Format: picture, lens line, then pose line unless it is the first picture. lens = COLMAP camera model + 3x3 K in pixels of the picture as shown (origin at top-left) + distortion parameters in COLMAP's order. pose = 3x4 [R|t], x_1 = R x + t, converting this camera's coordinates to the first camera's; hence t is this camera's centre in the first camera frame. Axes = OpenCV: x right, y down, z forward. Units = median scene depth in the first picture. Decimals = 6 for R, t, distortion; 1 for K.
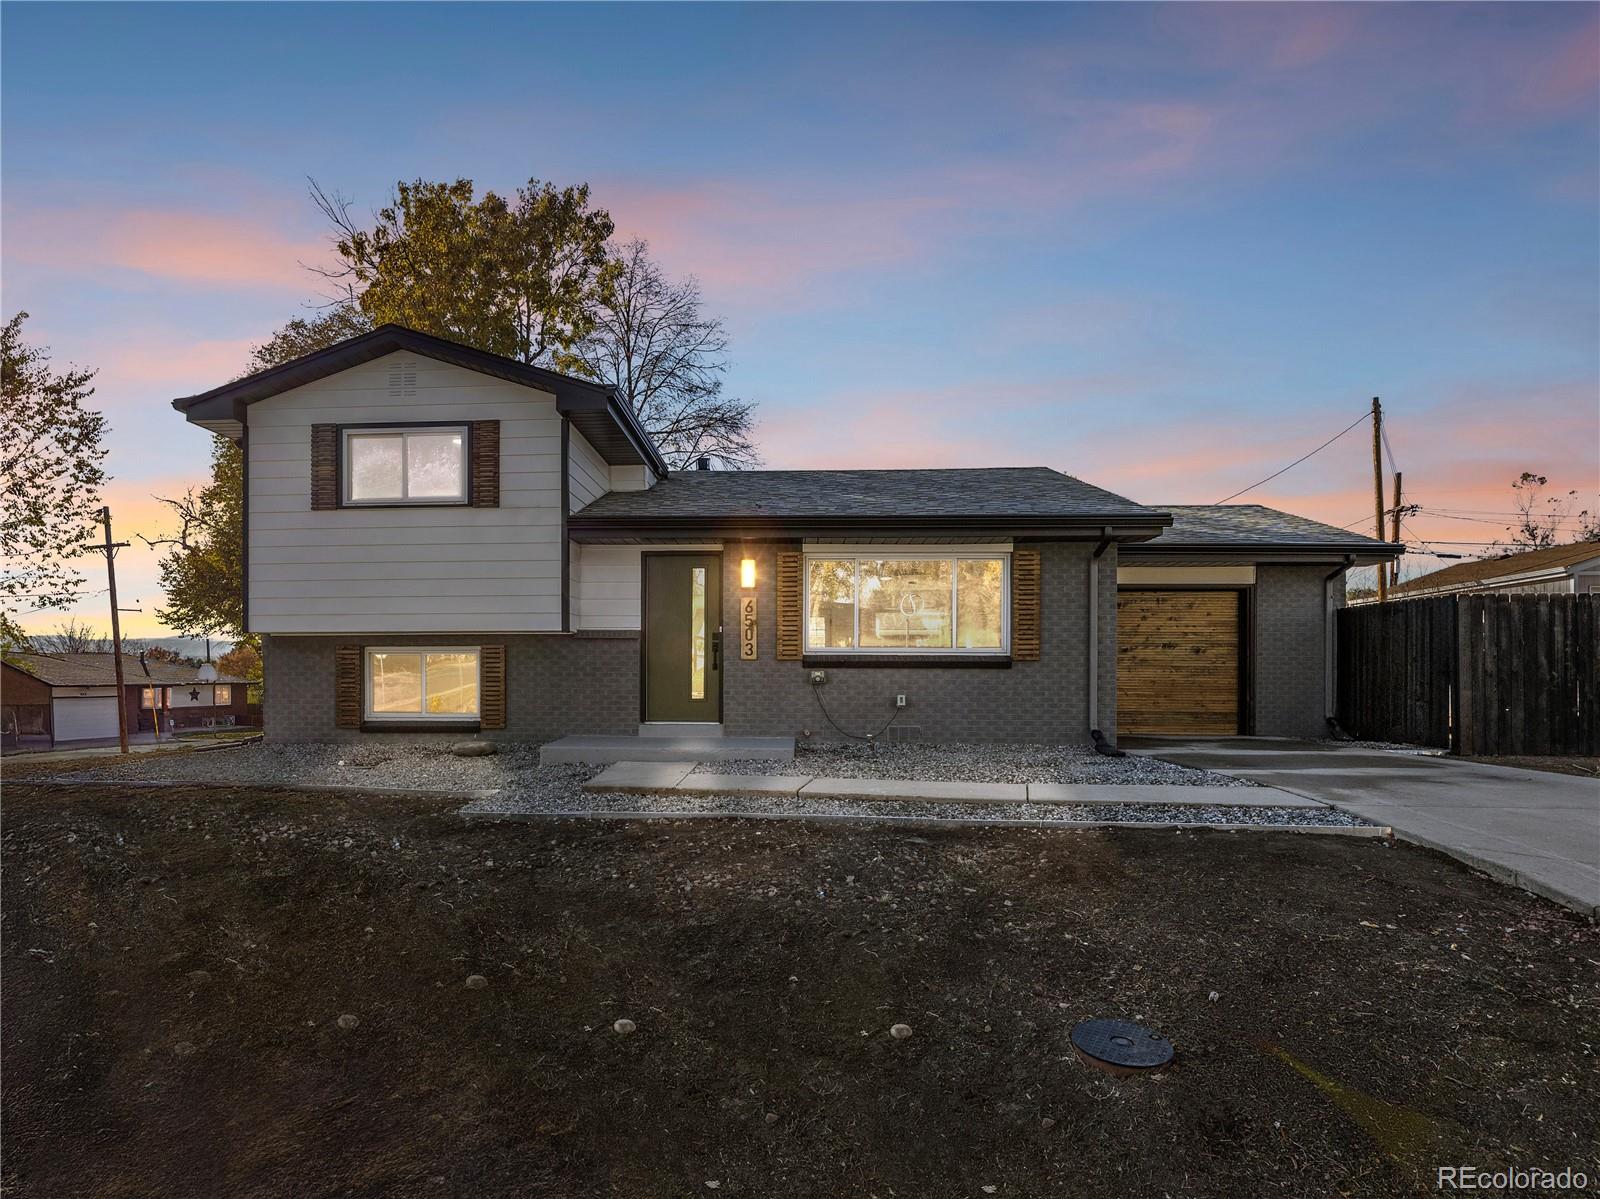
lens RADIAL K [[850.6, 0, 728.7], [0, 850.6, 681.1], [0, 0, 1]] dist [0.000505, -0.000057]
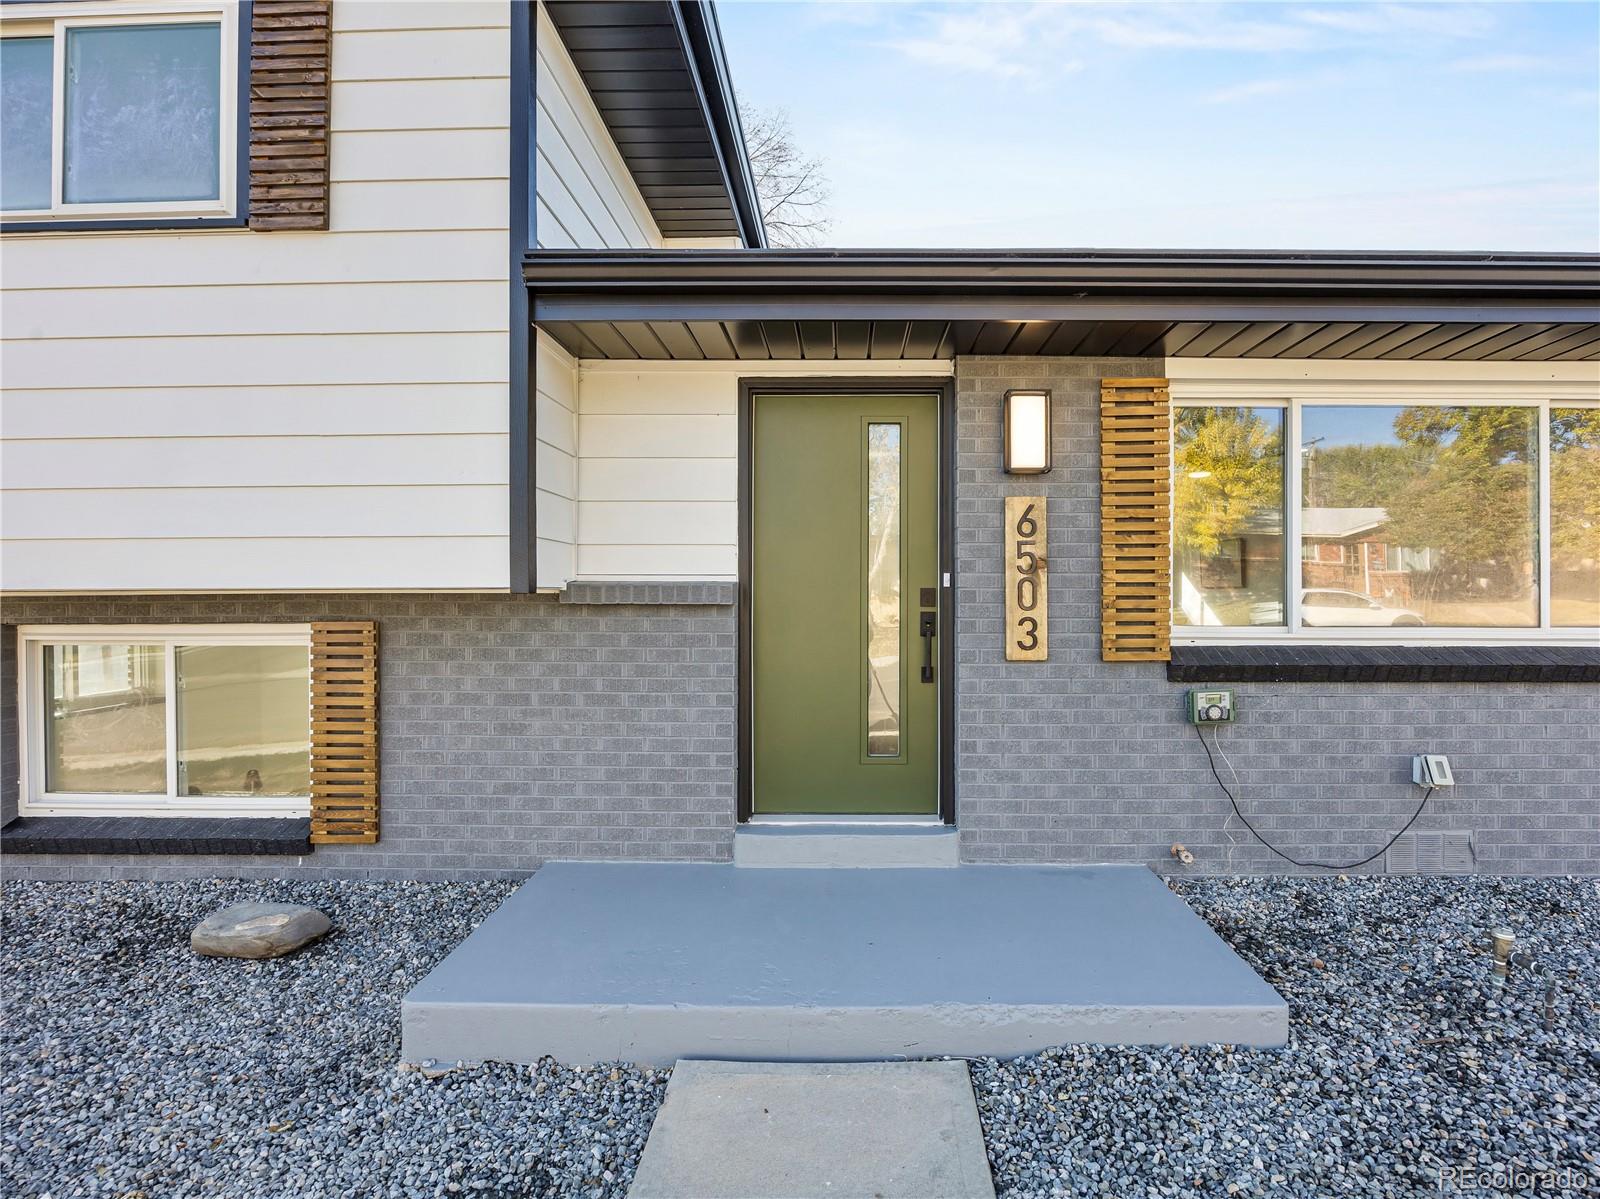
lens RADIAL K [[757.8, 0, 839.5], [0, 757.8, 600.6], [0, 0, 1]] dist [-0.008659, 0.000160]
pose [[0.997995, -0.003145, 0.063217, -0.080466], [0.004065, 0.999888, -0.014417, -0.047200], [-0.063165, 0.014645, 0.997896, 0.664347]]
